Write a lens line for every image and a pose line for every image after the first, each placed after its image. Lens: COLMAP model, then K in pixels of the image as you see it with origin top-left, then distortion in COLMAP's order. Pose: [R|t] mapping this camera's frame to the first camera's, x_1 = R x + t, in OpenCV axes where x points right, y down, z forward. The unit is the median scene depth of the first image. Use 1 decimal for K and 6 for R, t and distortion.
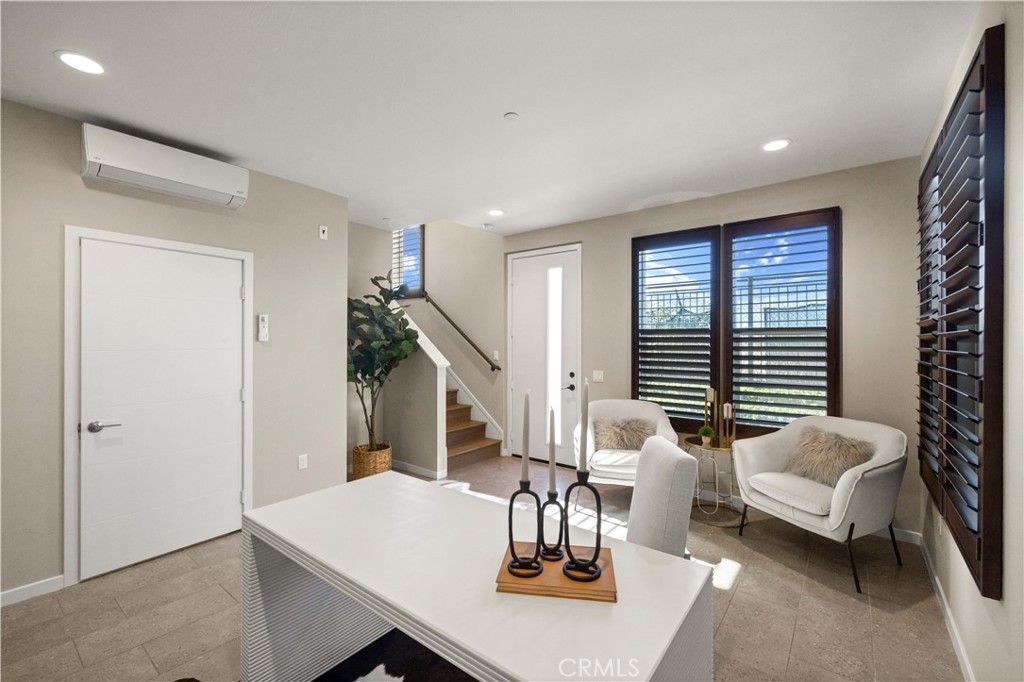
lens RADIAL K [[432.7, 0, 516.2], [0, 432.7, 340.4], [0, 0, 1]] dist [-0.000071, 0.000229]
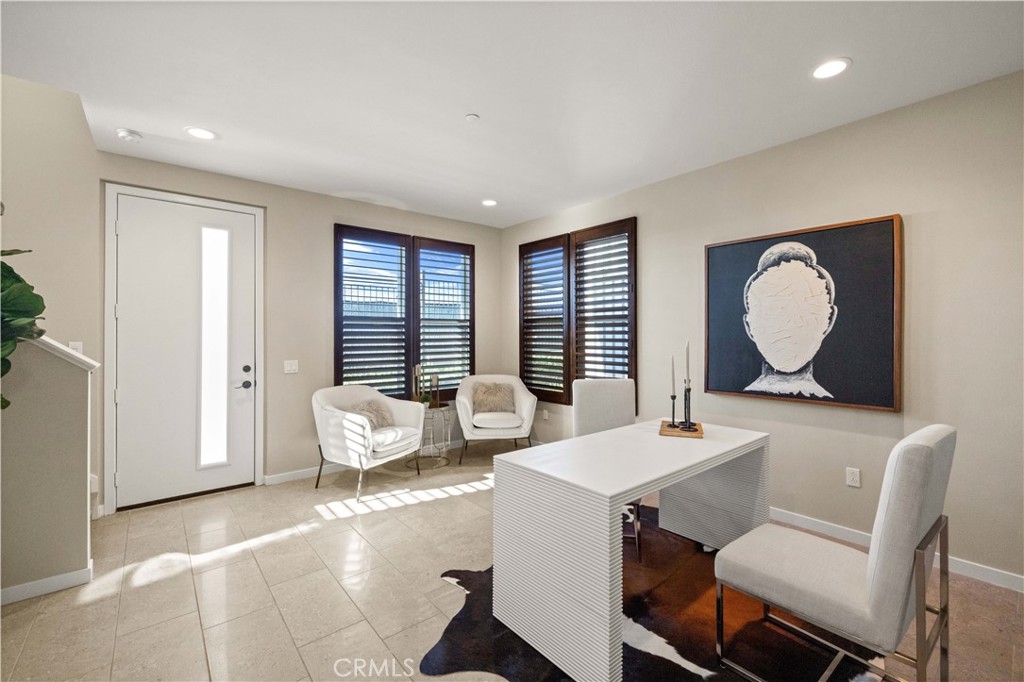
lens RADIAL K [[432.7, 0, 519.3], [0, 432.7, 336.6], [0, 0, 1]] dist [-0.000071, 0.000229]
pose [[0.207735, -0.007081, 0.978160, -0.625973], [0.000481, 0.999974, 0.007137, 0.015935], [-0.978185, -0.001012, 0.207733, 0.389658]]
